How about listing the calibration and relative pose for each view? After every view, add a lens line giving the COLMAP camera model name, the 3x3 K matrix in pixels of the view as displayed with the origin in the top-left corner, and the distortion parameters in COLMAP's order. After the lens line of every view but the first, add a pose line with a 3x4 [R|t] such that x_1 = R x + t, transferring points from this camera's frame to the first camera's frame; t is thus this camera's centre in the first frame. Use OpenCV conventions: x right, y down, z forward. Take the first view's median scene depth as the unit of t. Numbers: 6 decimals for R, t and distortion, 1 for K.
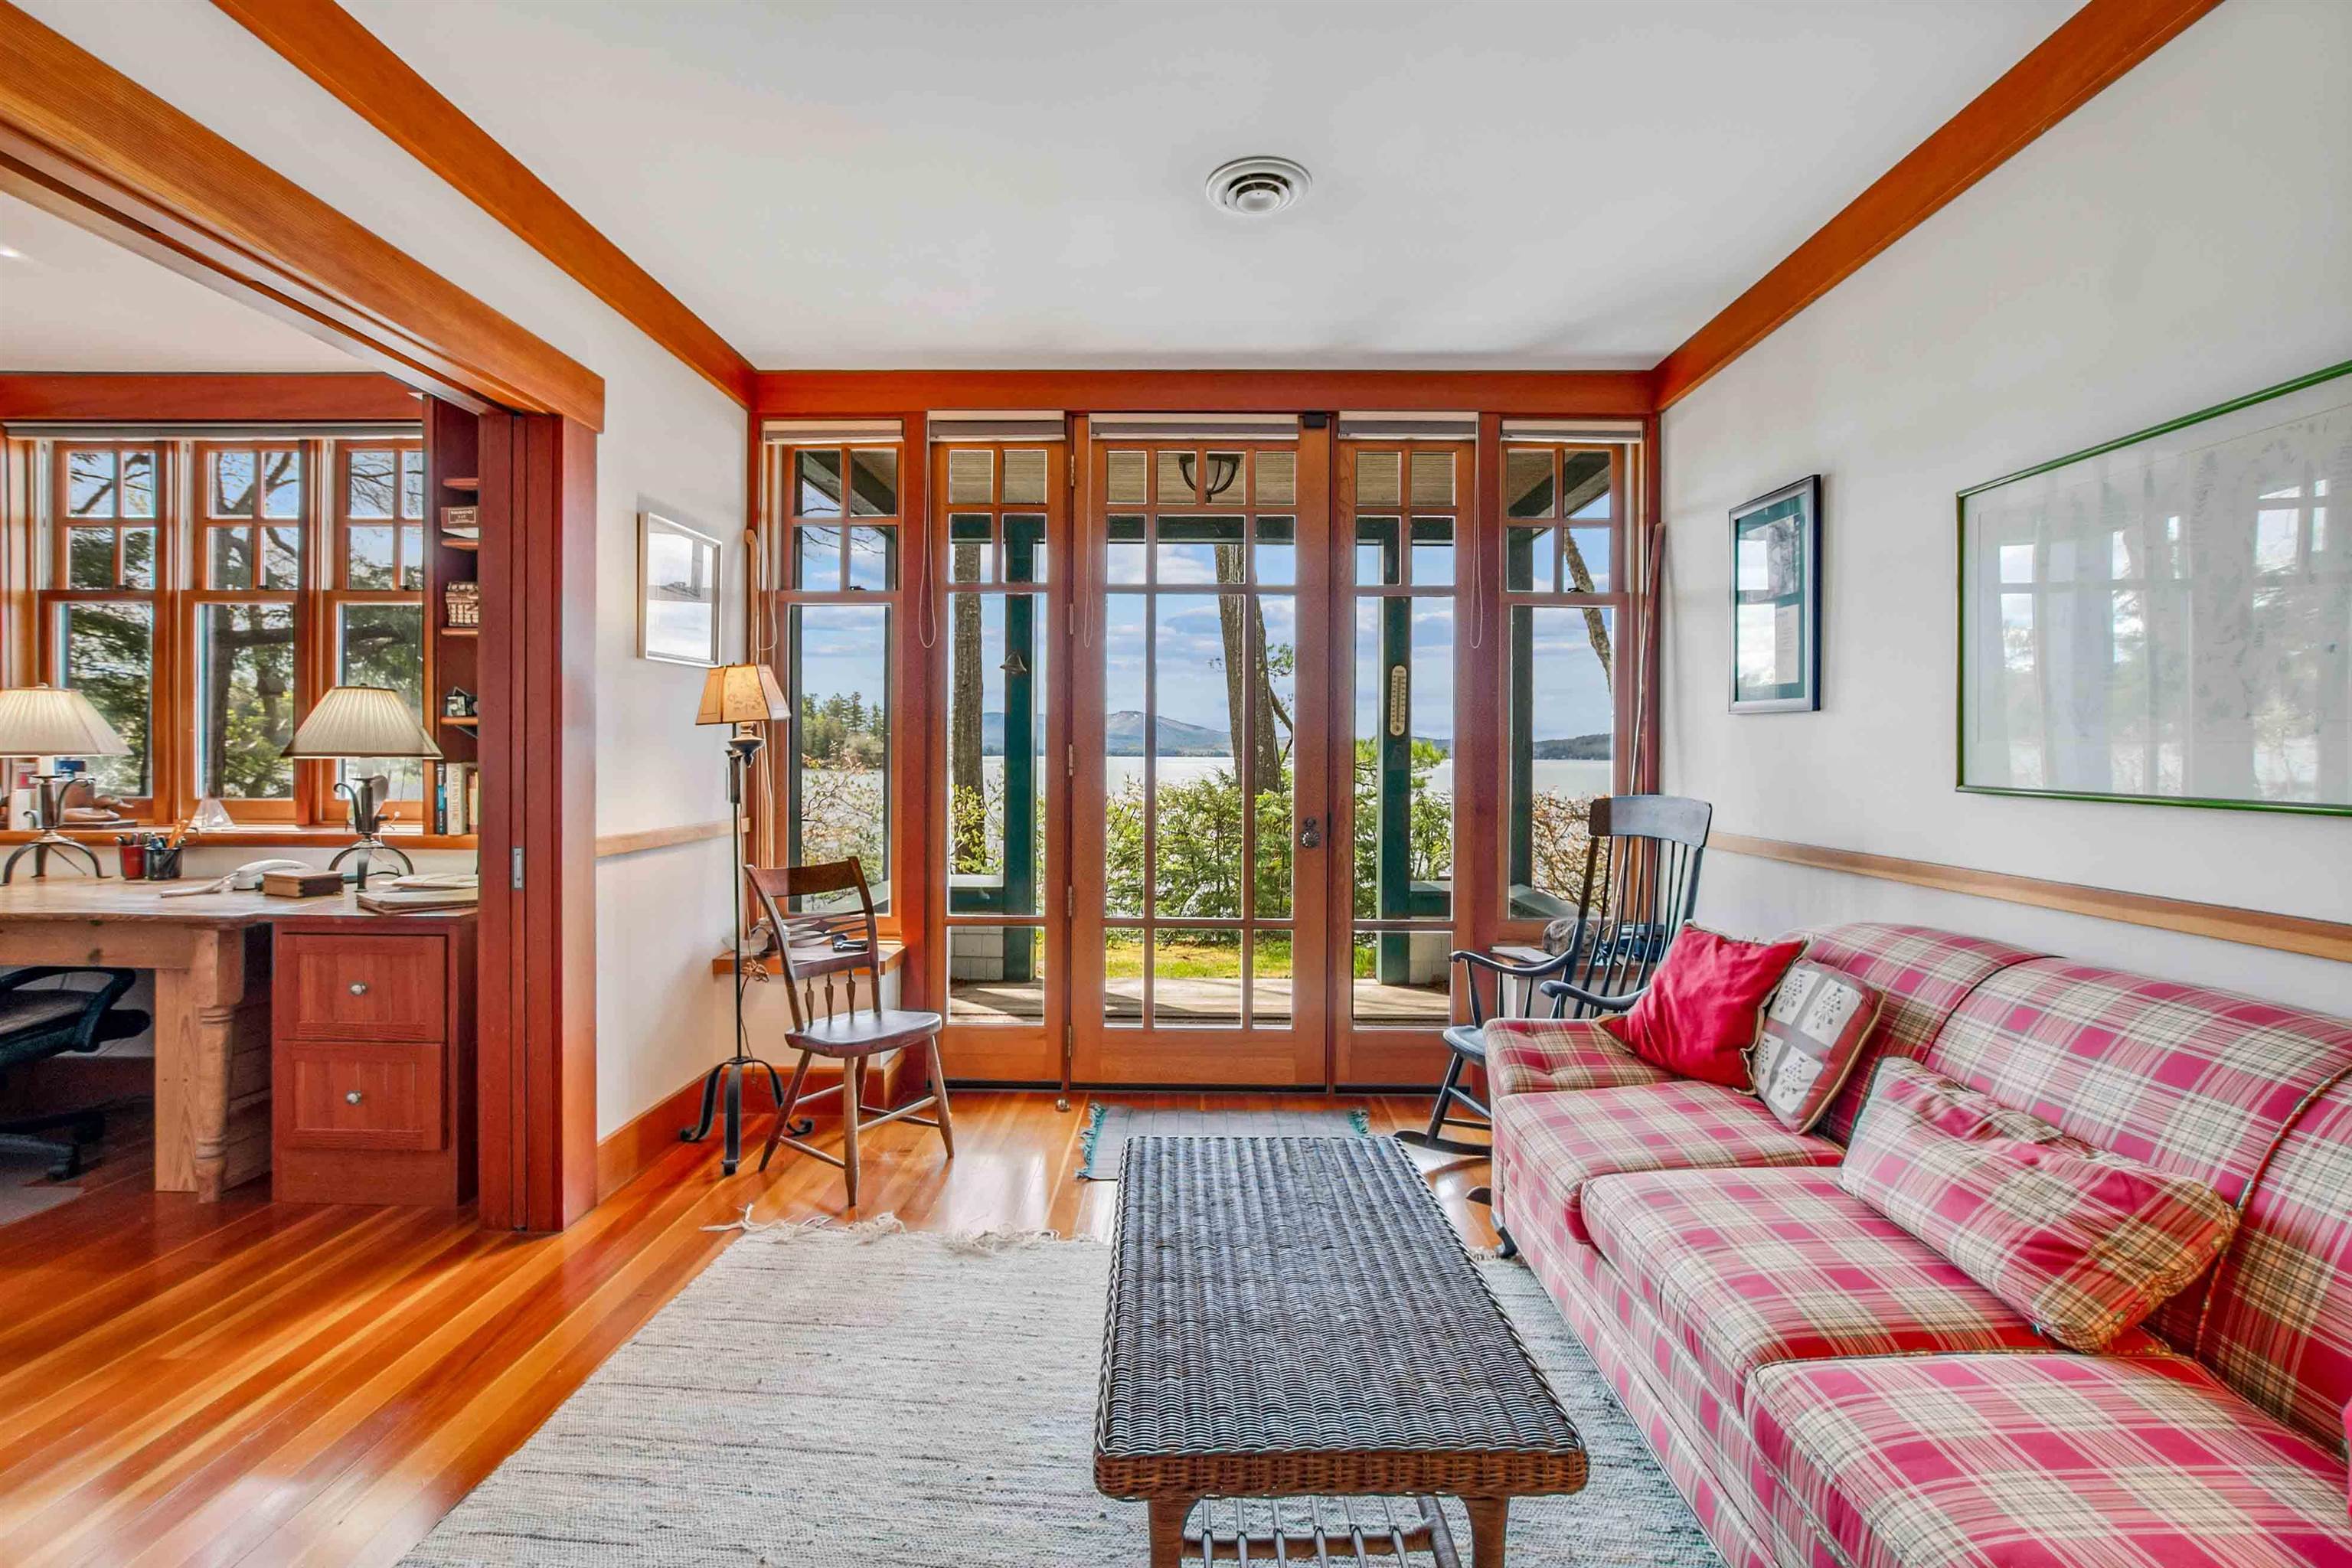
lens RADIAL K [[1055.3, 0, 1184.9], [0, 1055.3, 772.8], [0, 0, 1]] dist [-0.008942, 0.003521]
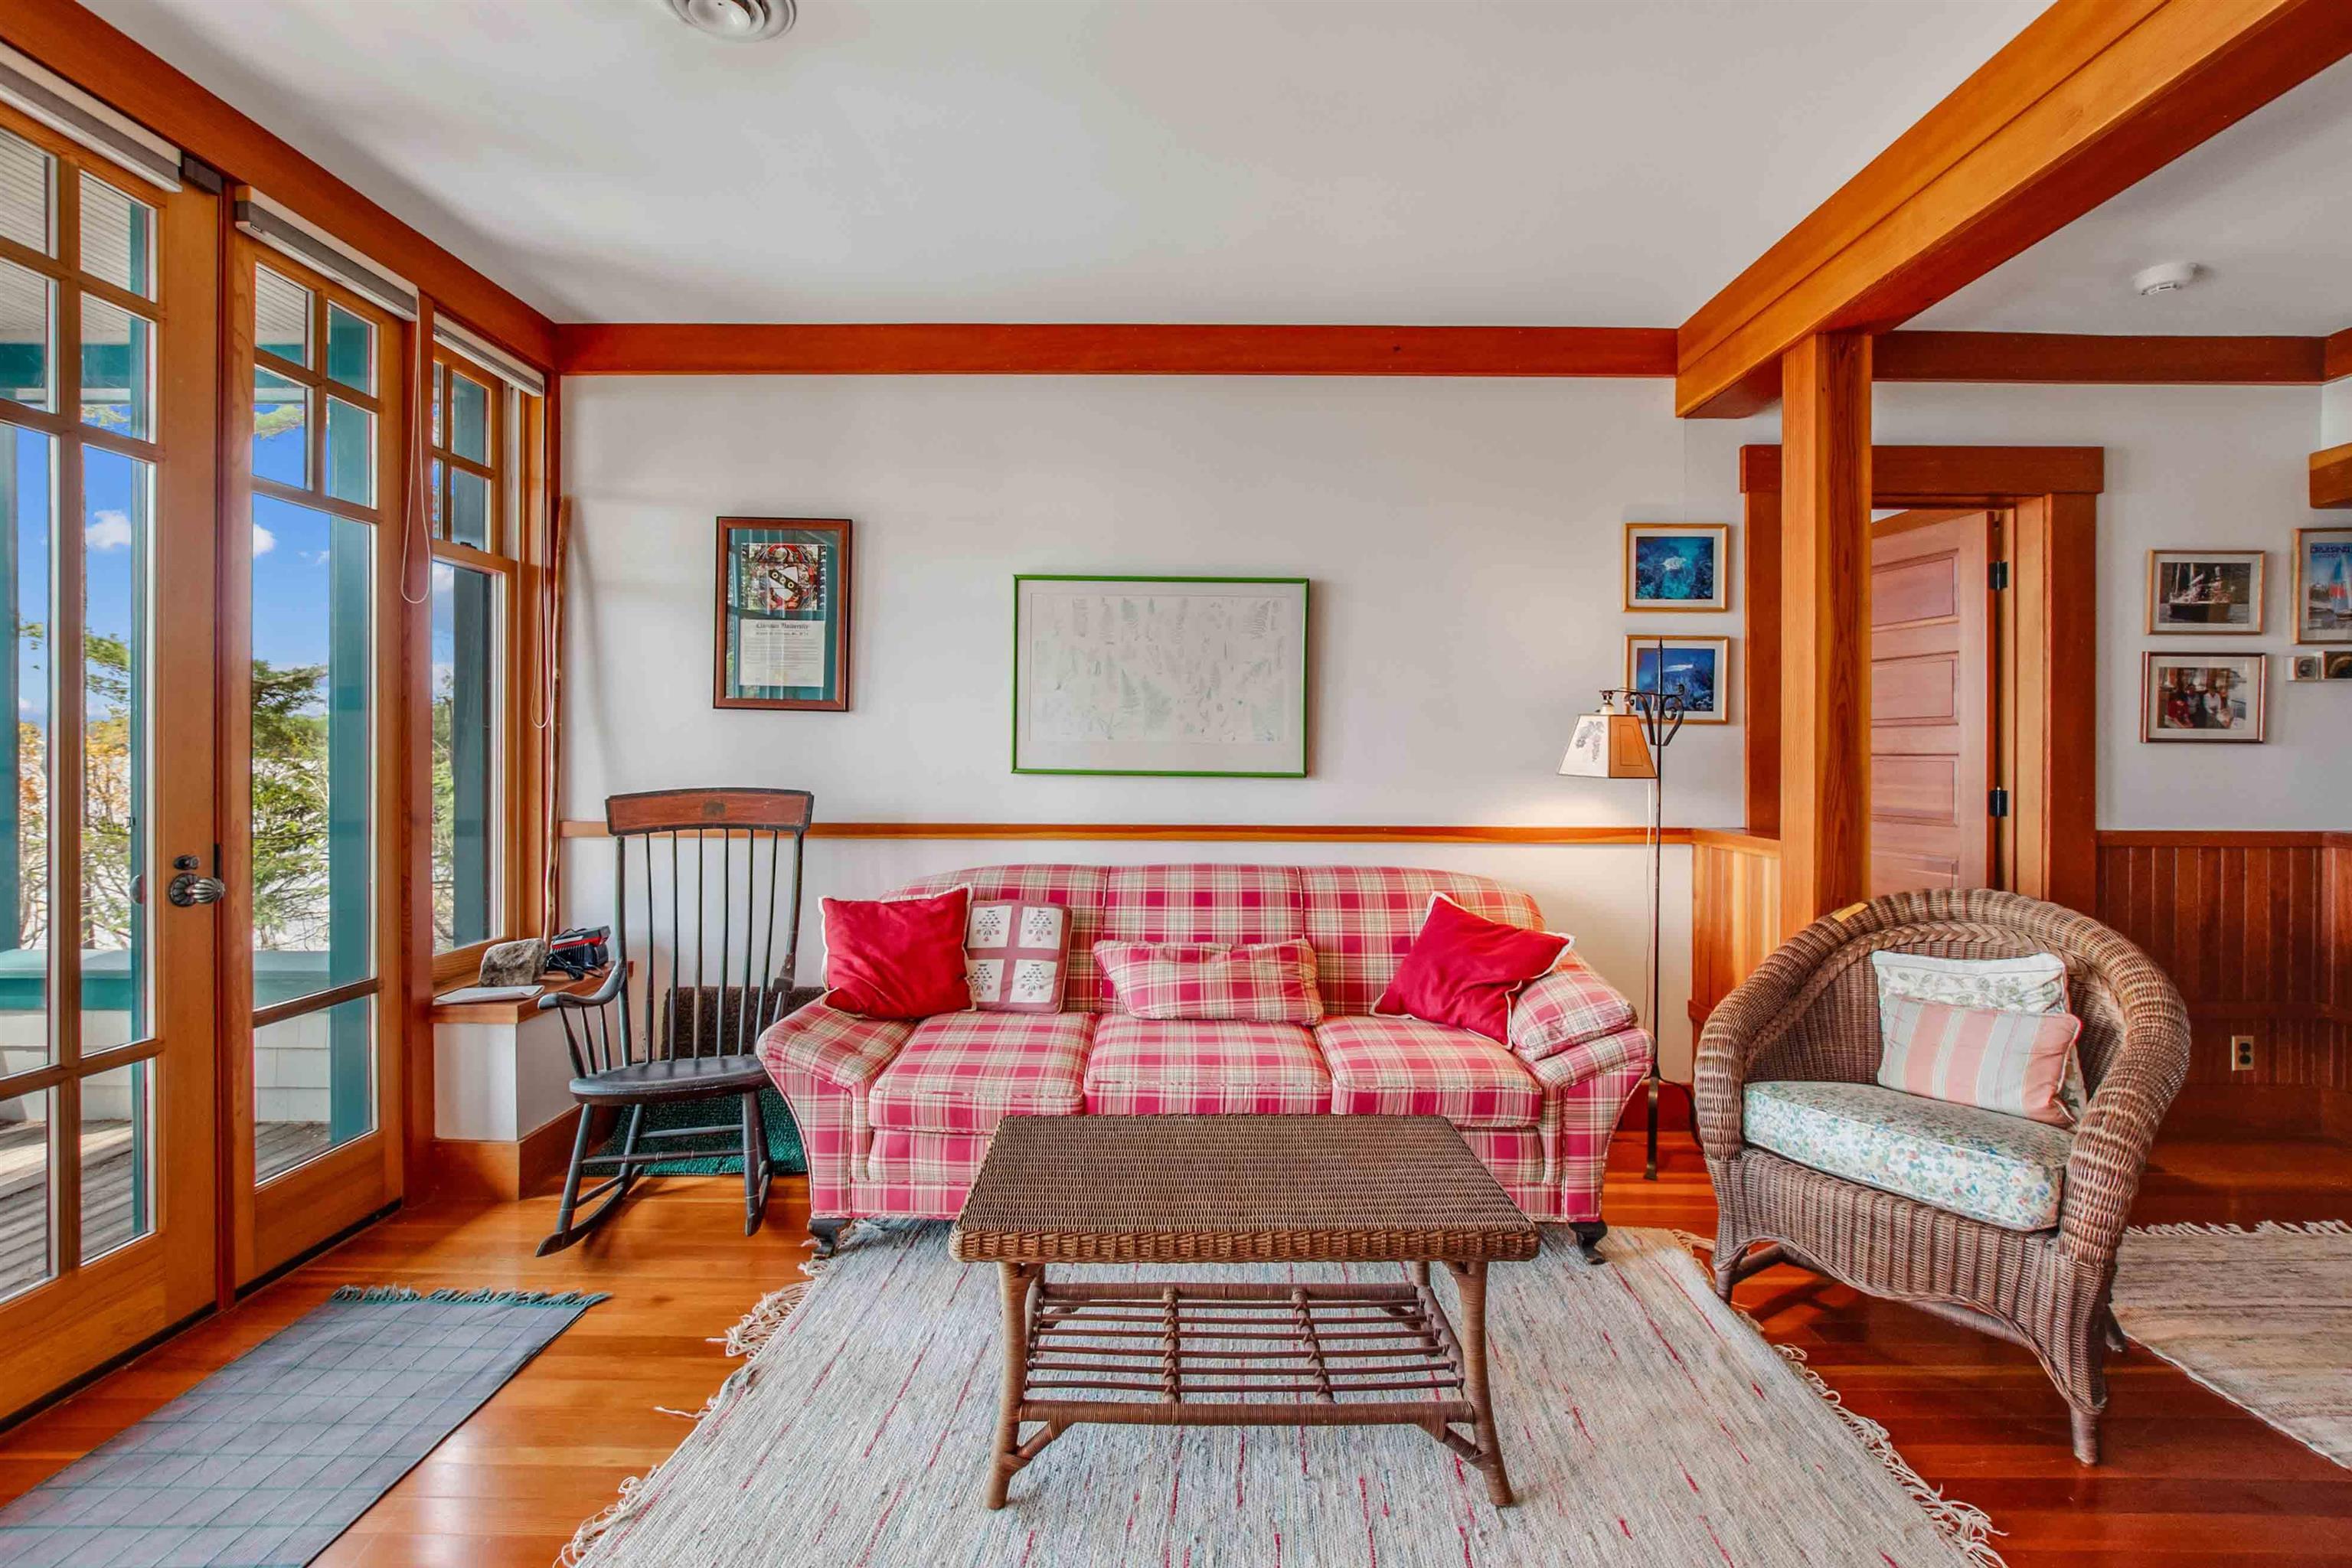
lens RADIAL K [[1055.3, 0, 1178.6], [0, 1055.3, 761.4], [0, 0, 1]] dist [-0.008942, 0.003521]
pose [[0.000778, -0.015524, 0.999879, -0.470302], [0.011625, 0.999812, 0.015514, -0.011561], [-0.999932, 0.011612, 0.000958, 0.463064]]
